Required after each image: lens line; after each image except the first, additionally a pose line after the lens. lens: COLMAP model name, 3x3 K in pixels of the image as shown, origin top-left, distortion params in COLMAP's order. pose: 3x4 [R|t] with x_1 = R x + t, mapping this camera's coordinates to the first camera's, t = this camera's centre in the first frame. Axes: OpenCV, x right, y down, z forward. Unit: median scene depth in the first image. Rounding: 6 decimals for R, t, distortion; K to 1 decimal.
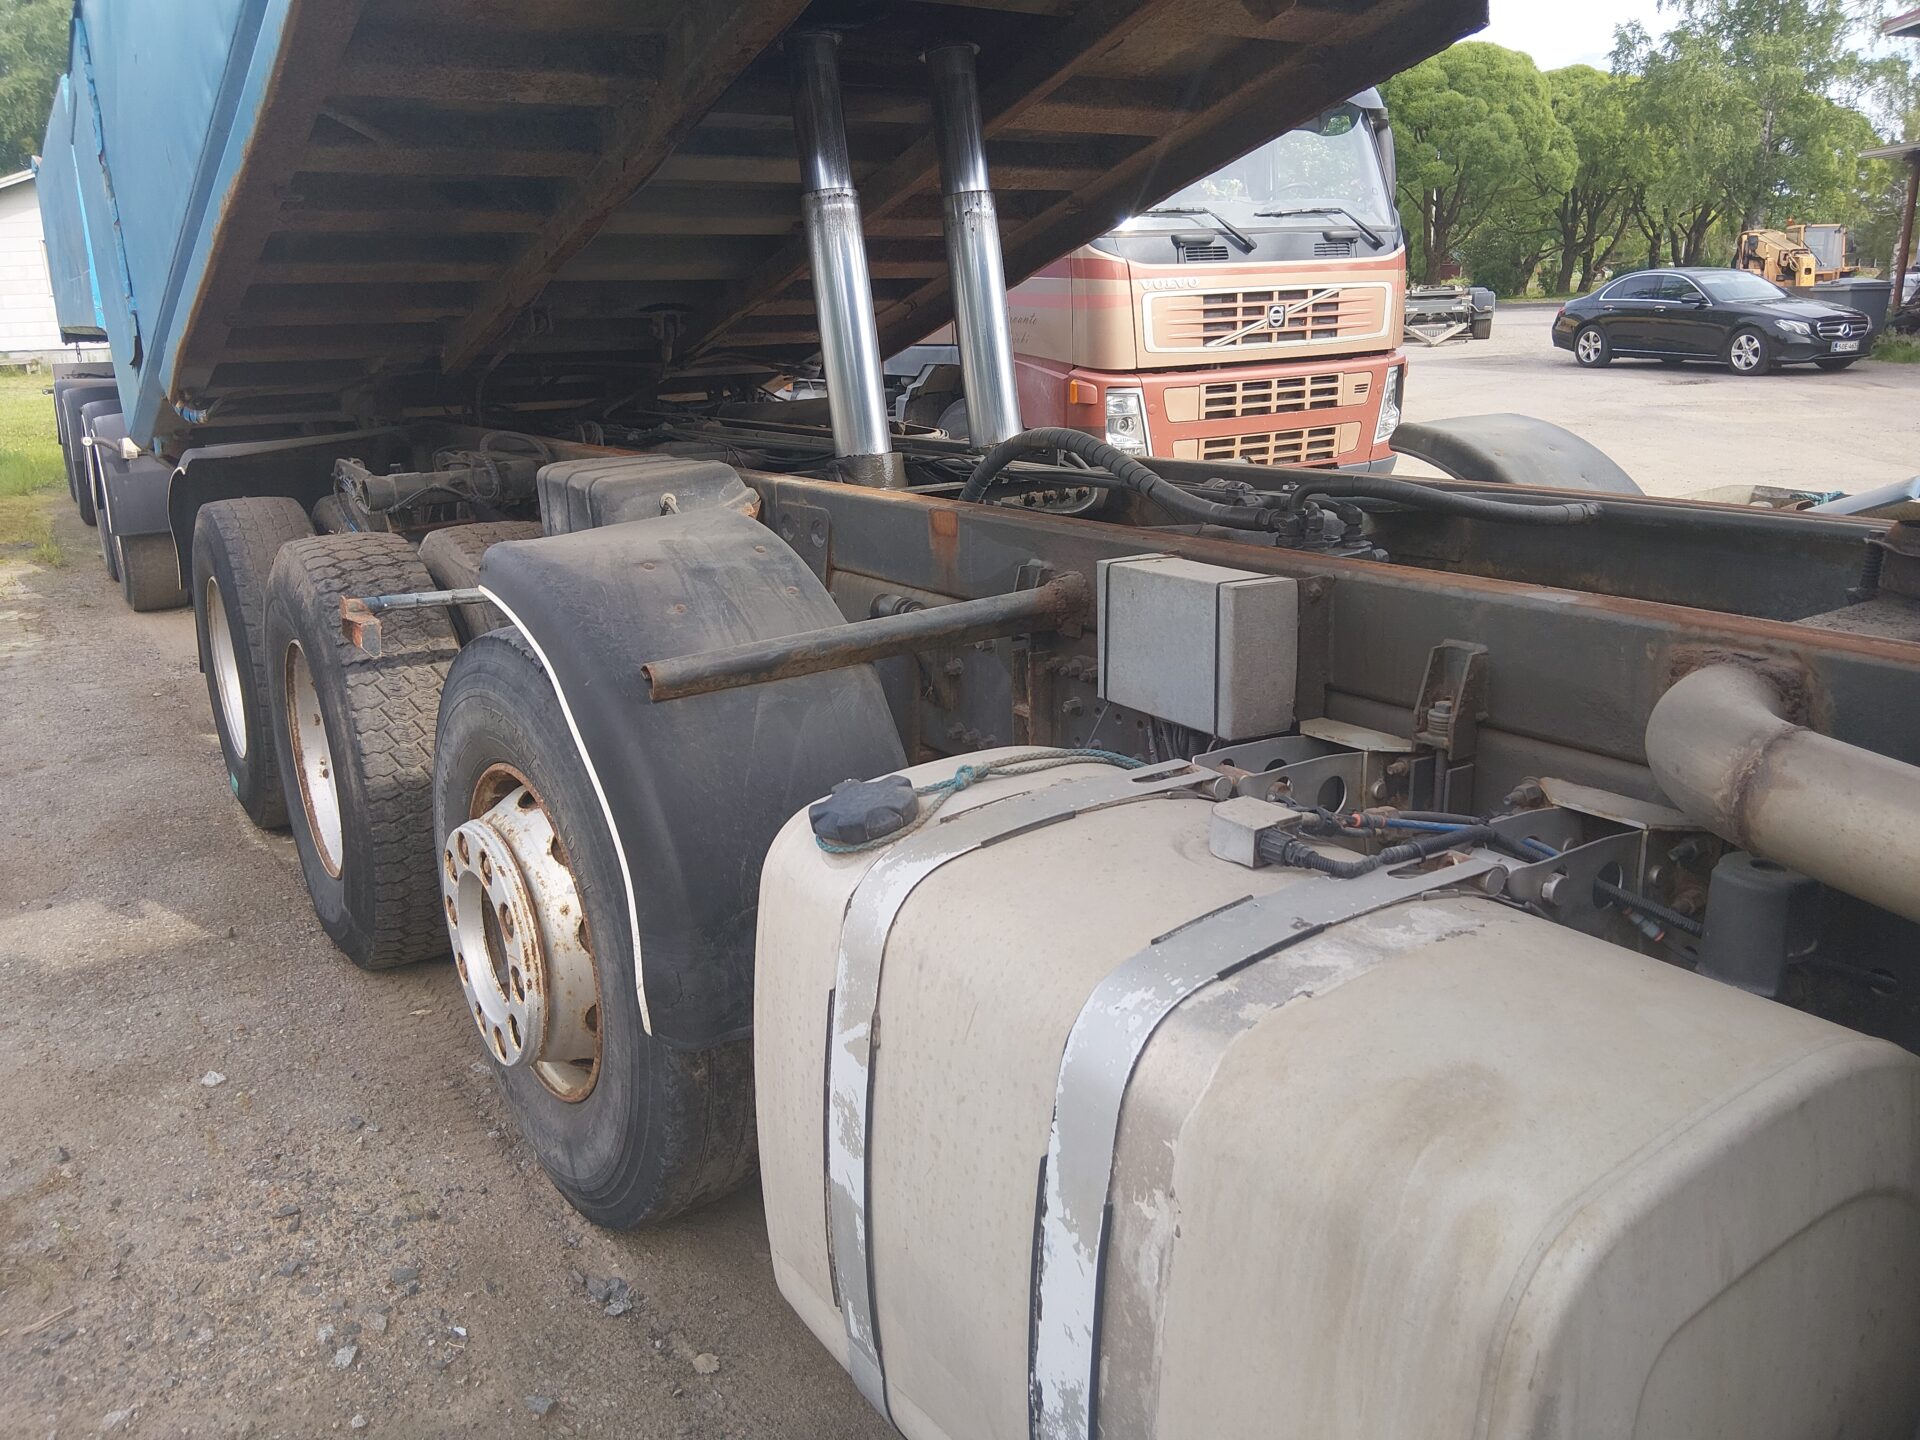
lens RADIAL K [[1449.4, 0, 948.6], [0, 1449.4, 715.7], [0, 0, 1]] dist [0.077555, -0.136330]
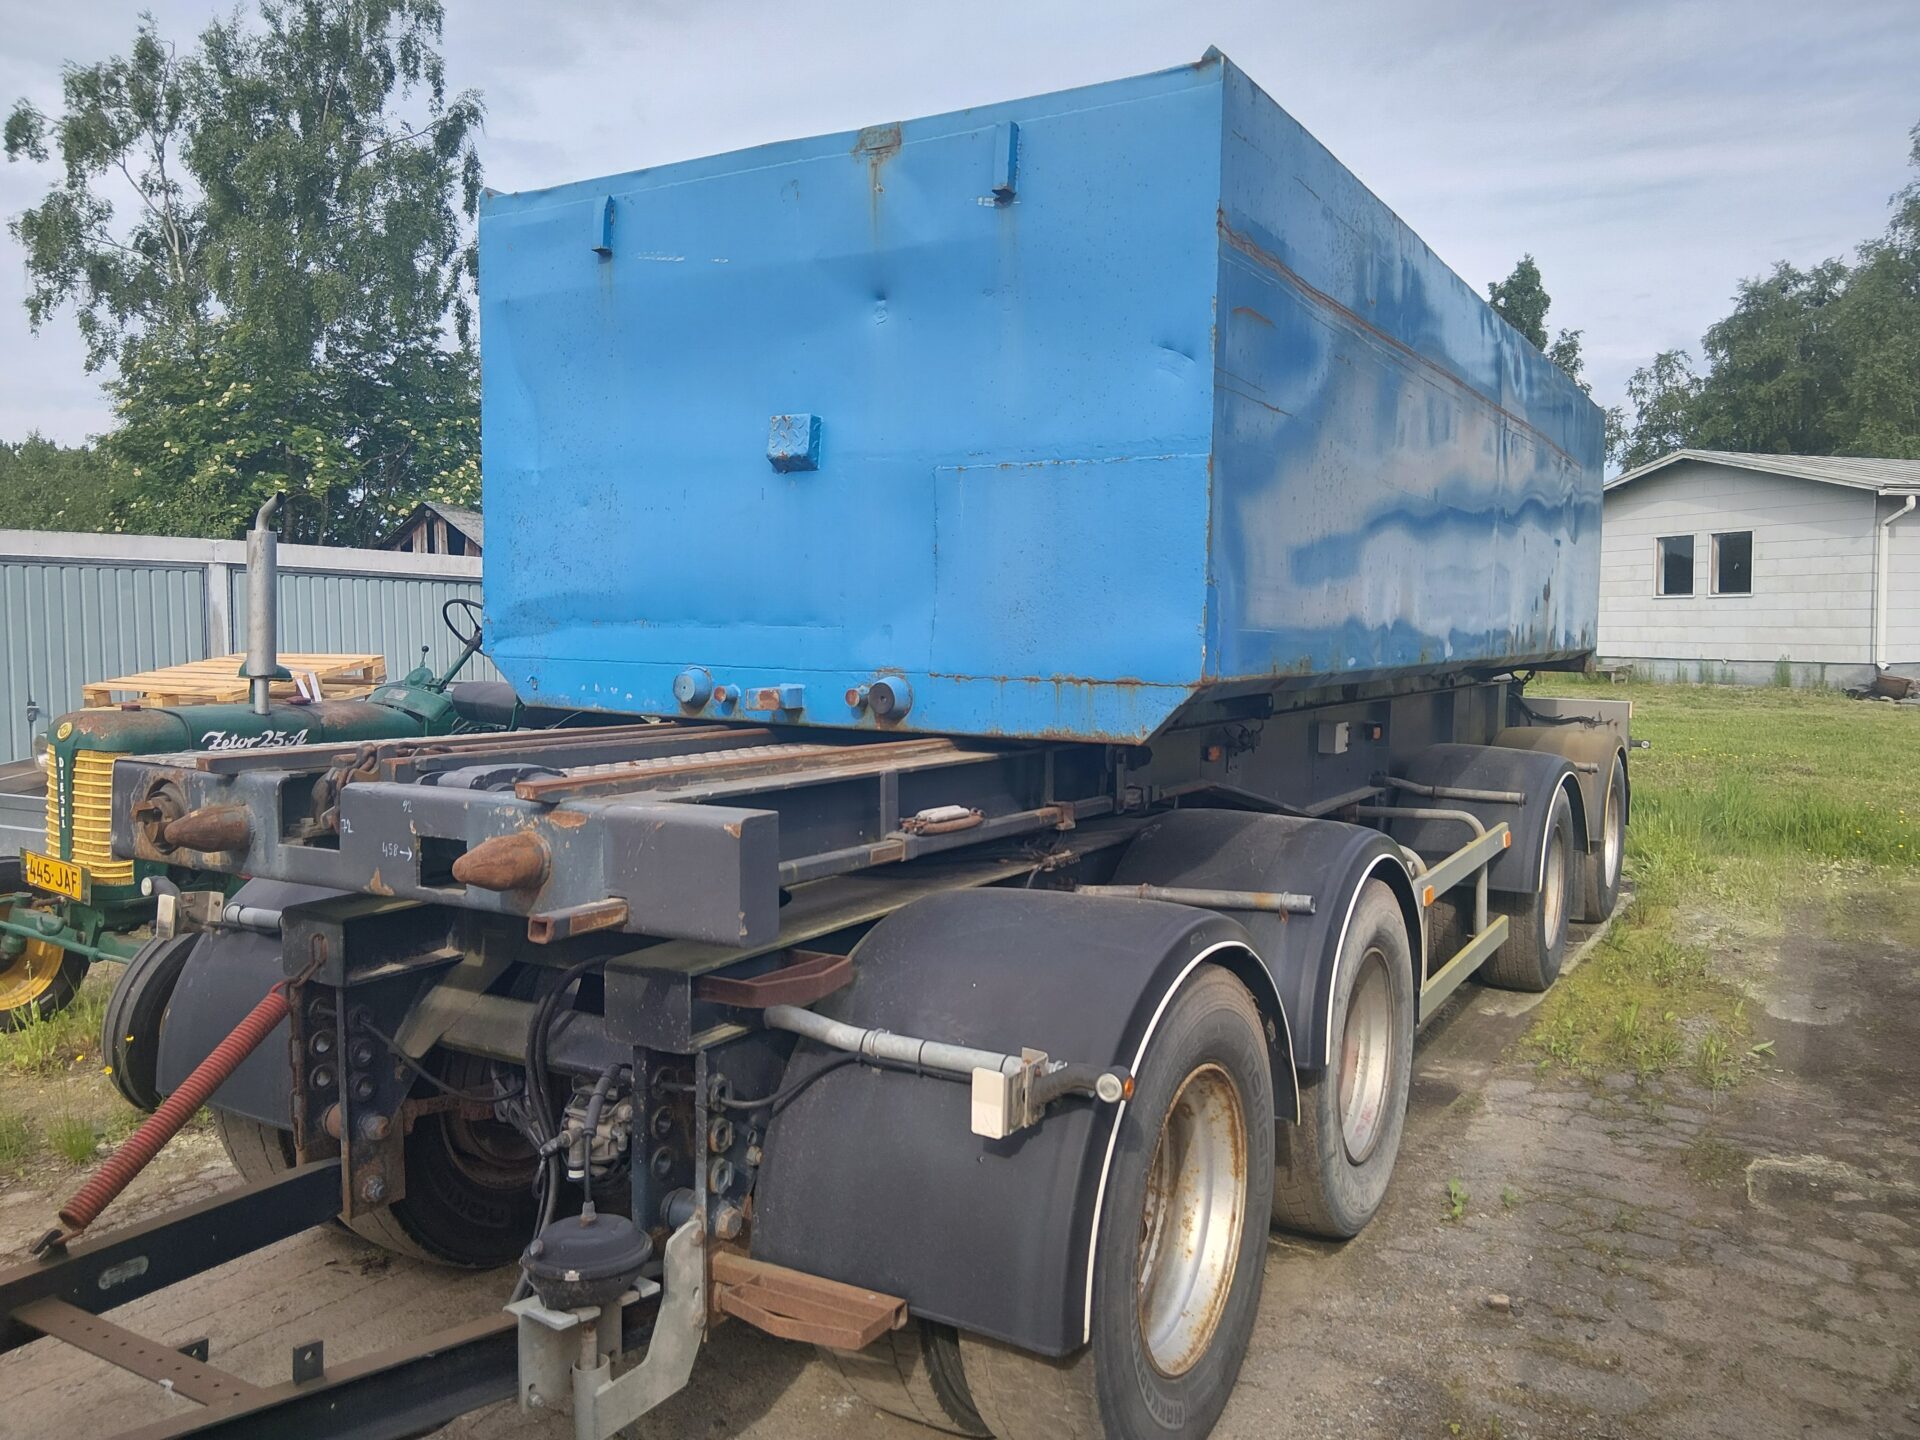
lens RADIAL K [[1449.9, 0, 960.0], [0, 1449.9, 720.0], [0, 0, 1]] dist [0.103392, -0.179567]
pose [[0.452490, 0.081486, -0.888039, -0.026361], [-0.254702, 0.966144, -0.041128, -0.164736], [0.854622, 0.244795, 0.457926, 0.567584]]
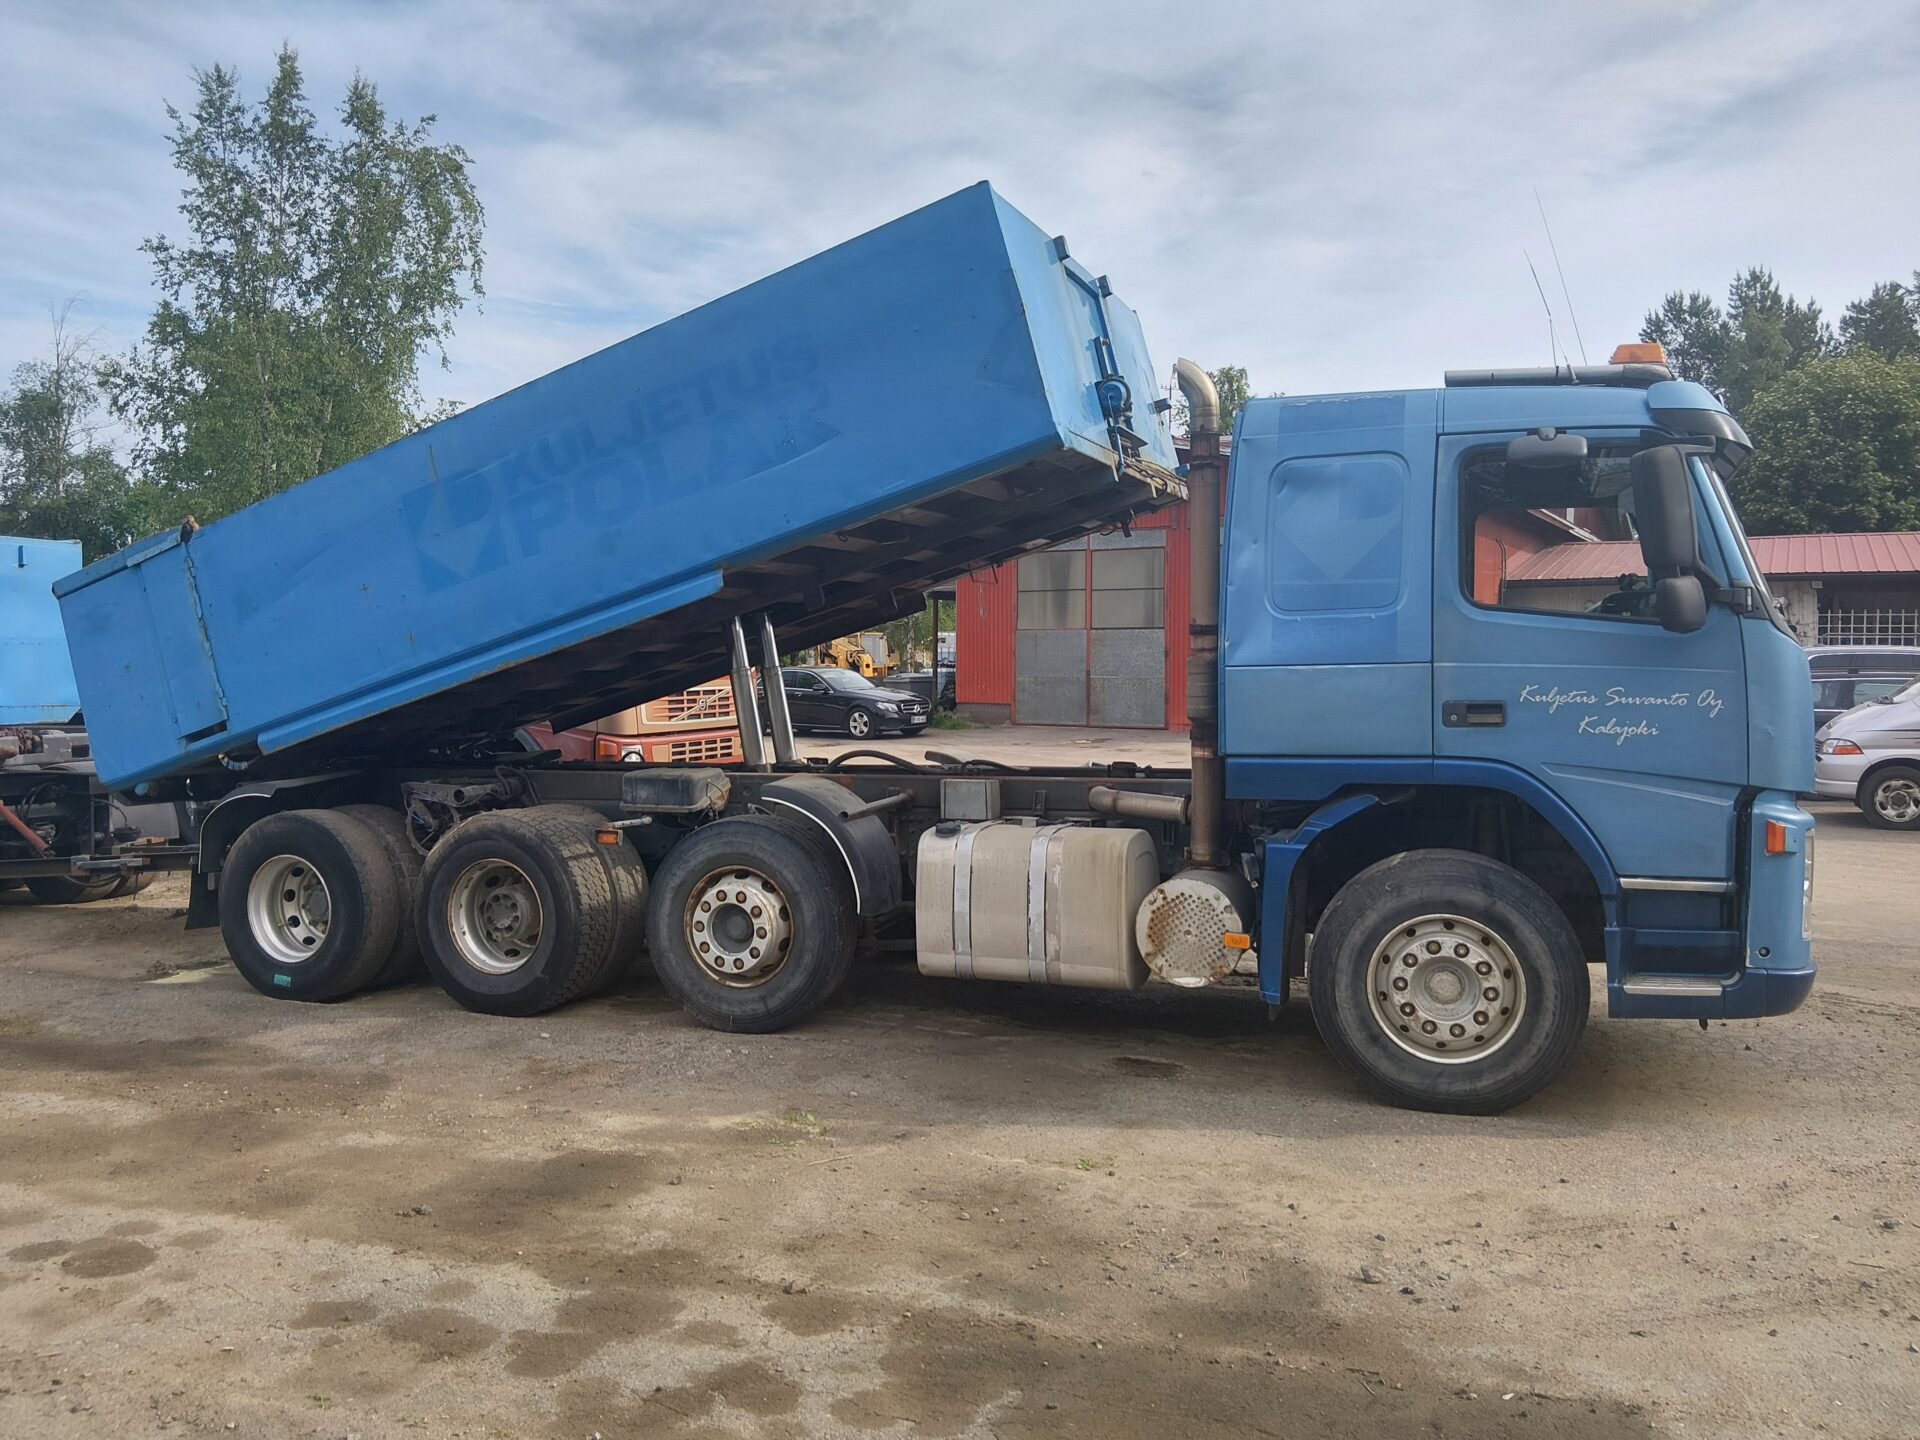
lens RADIAL K [[1446.9, 0, 948.6], [0, 1446.9, 714.8], [0, 0, 1]] dist [0.095910, -0.154946]
pose [[0.825259, 0.000538, 0.564754, -0.289239], [0.139147, 0.968978, -0.204255, 0.071848], [-0.547344, 0.247147, 0.799583, -0.294704]]
